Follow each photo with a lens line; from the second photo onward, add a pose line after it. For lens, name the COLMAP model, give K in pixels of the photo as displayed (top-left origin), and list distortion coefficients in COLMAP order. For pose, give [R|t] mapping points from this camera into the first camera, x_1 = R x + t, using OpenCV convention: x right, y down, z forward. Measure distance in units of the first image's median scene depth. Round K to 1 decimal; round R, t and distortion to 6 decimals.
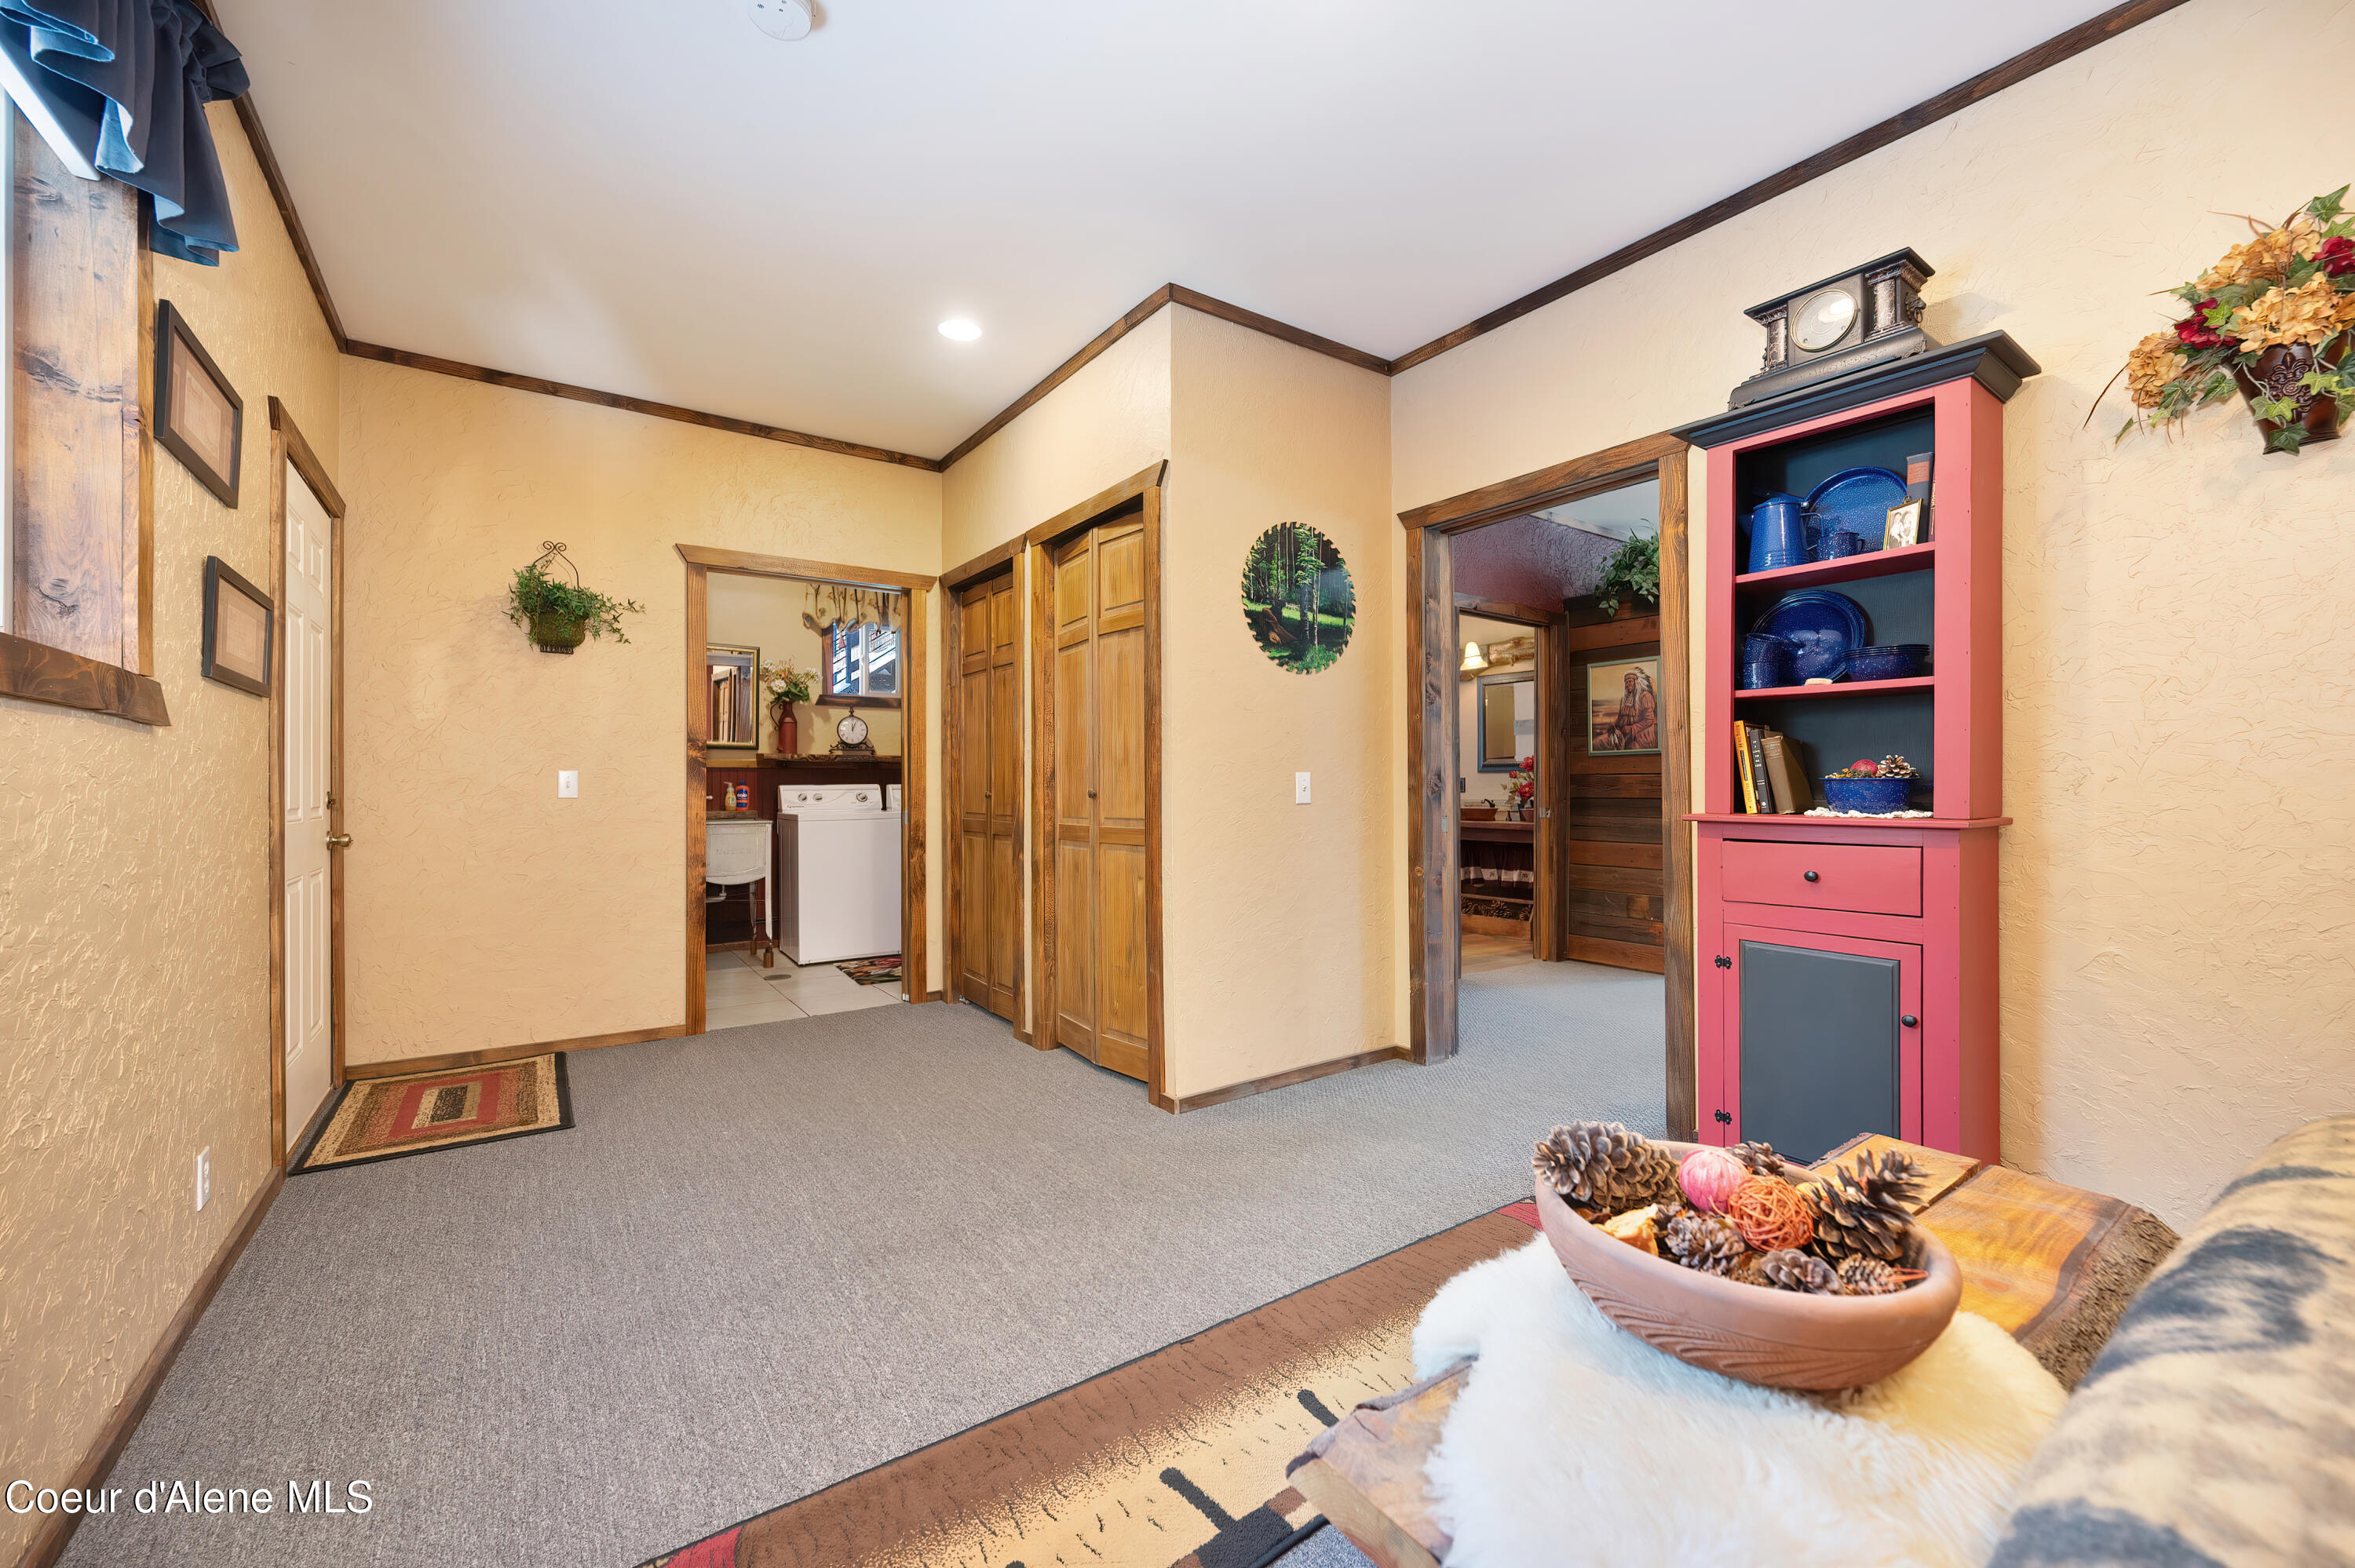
lens RADIAL K [[942.1, 0, 1191.6], [0, 942.1, 774.5], [0, 0, 1]] dist [-0.001295, 0.000070]
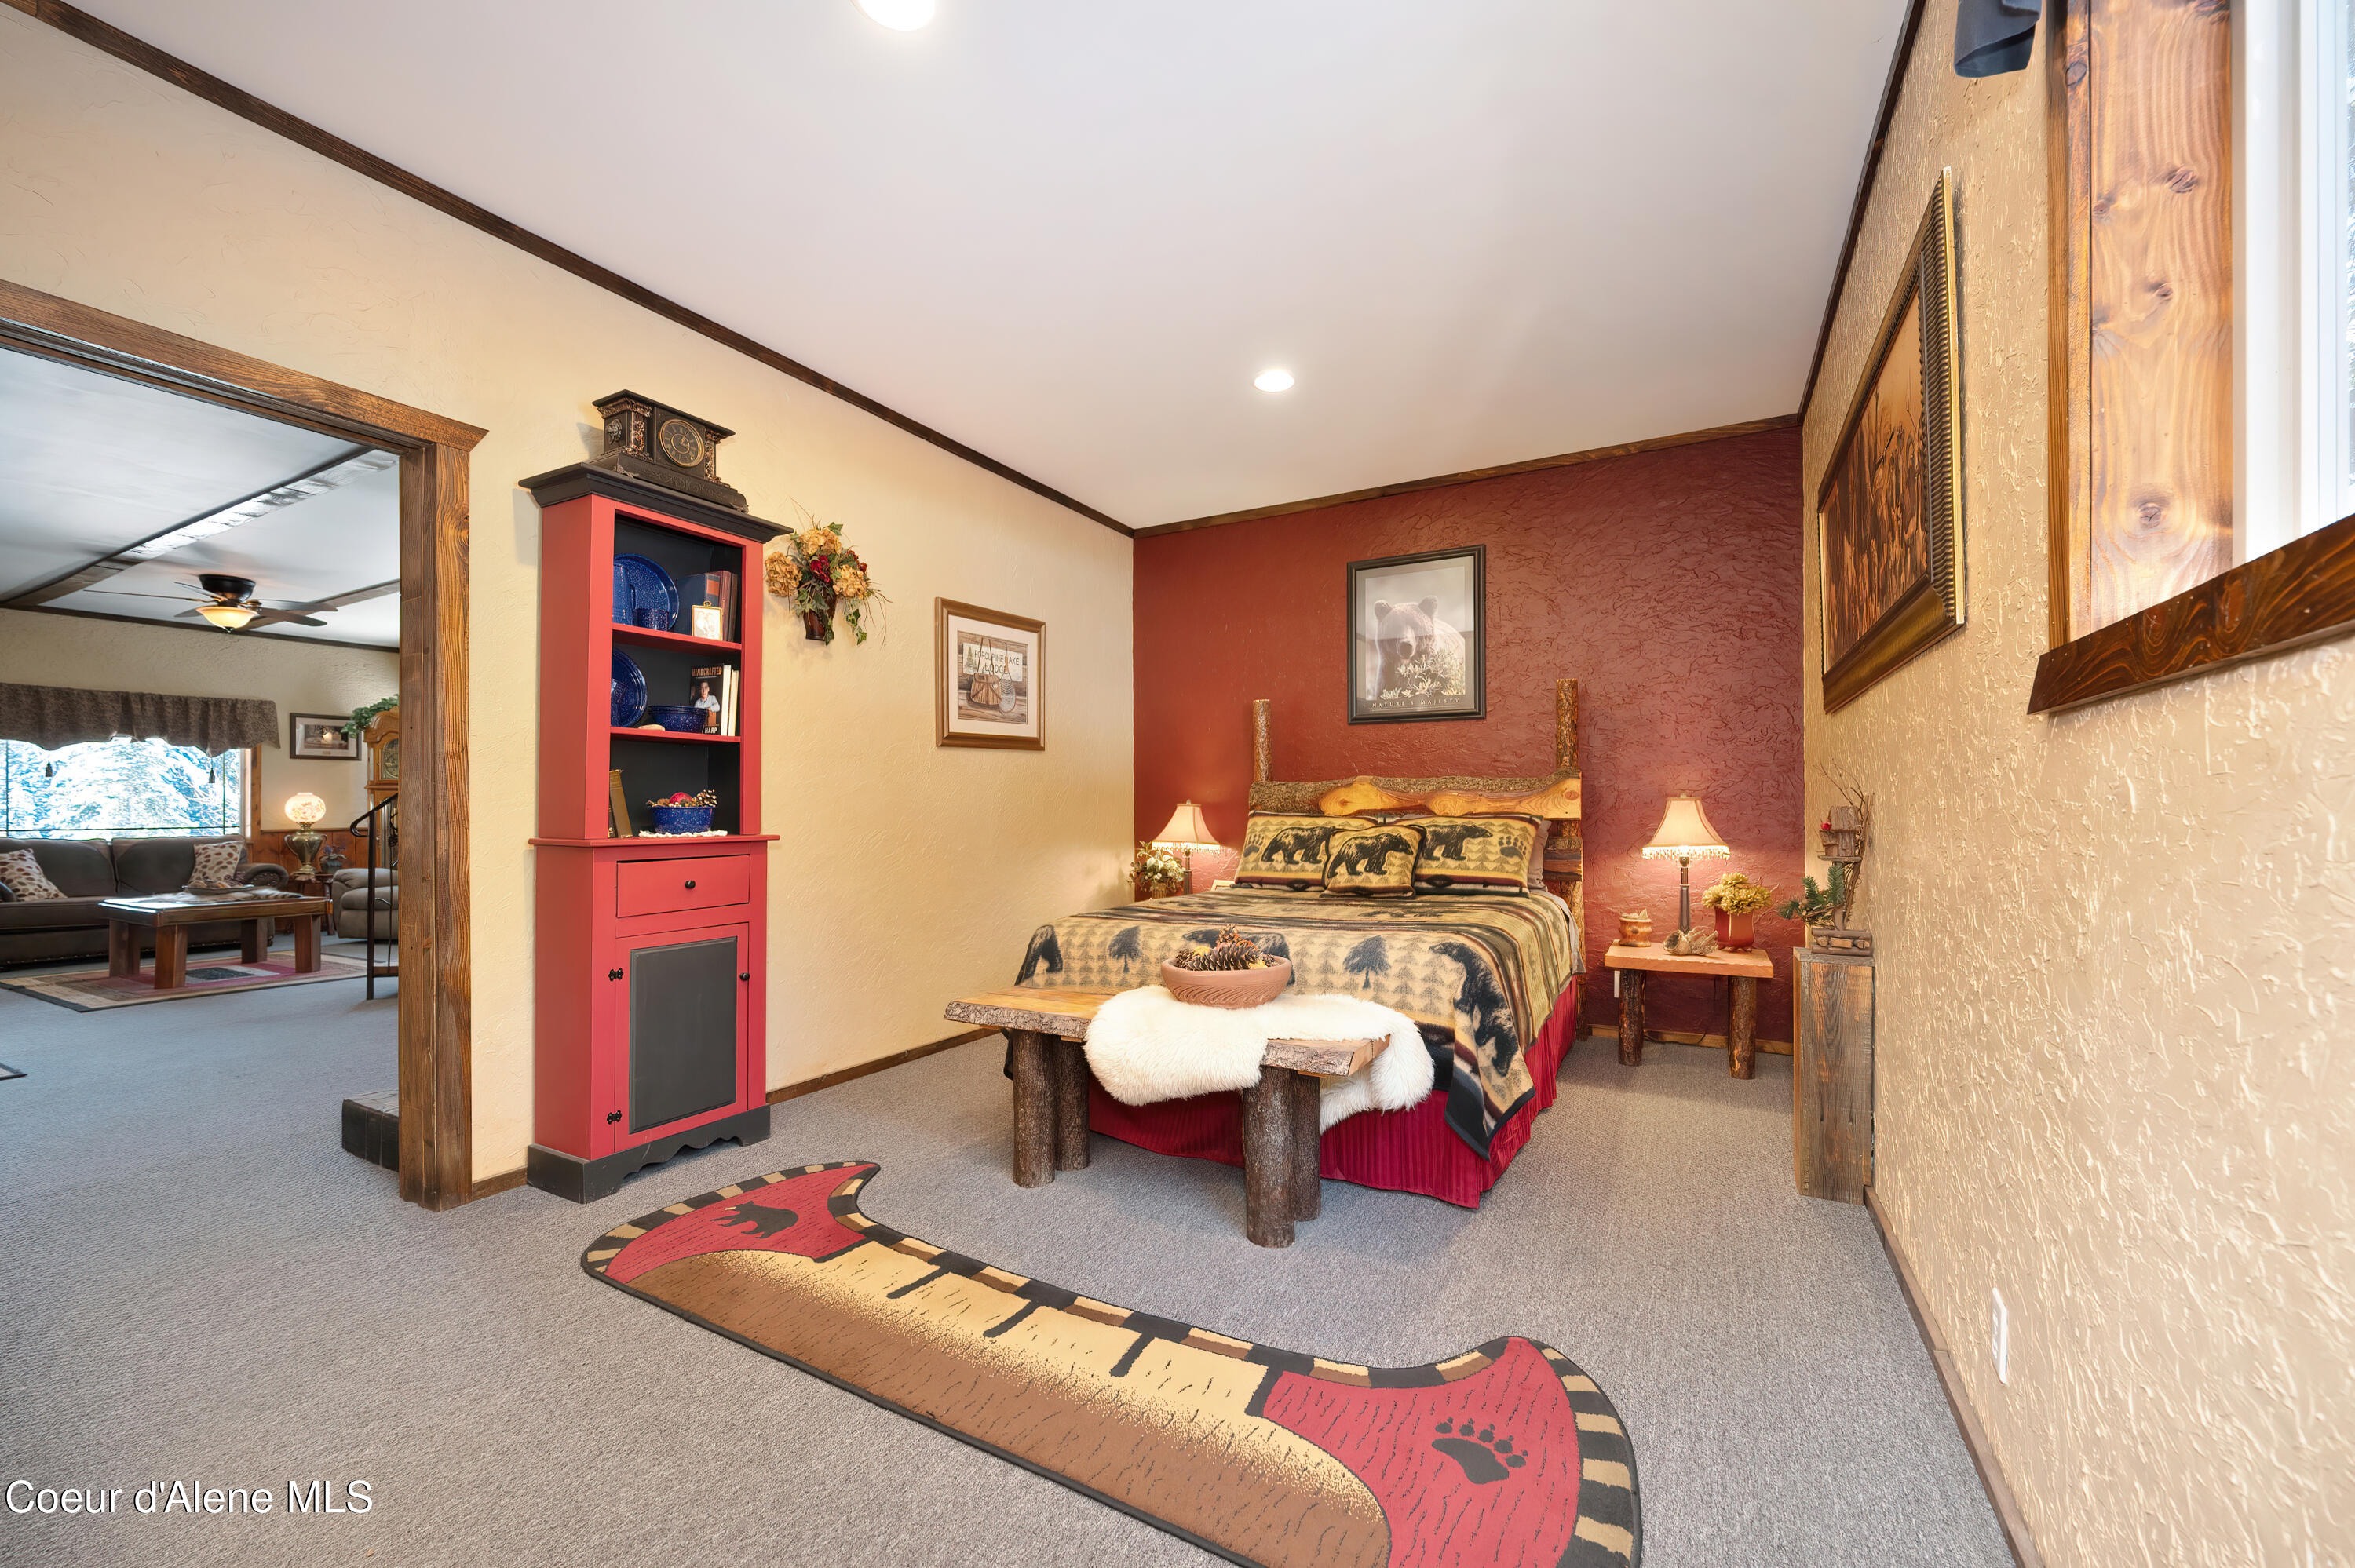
lens RADIAL K [[942.1, 0, 1190.0], [0, 942.1, 800.9], [0, 0, 1]] dist [-0.001295, 0.000070]
pose [[-0.444219, 0.010844, 0.895853, -1.599945], [-0.001165, 0.999919, -0.012682, 0.026077], [-0.895918, -0.006677, -0.444170, 2.008777]]
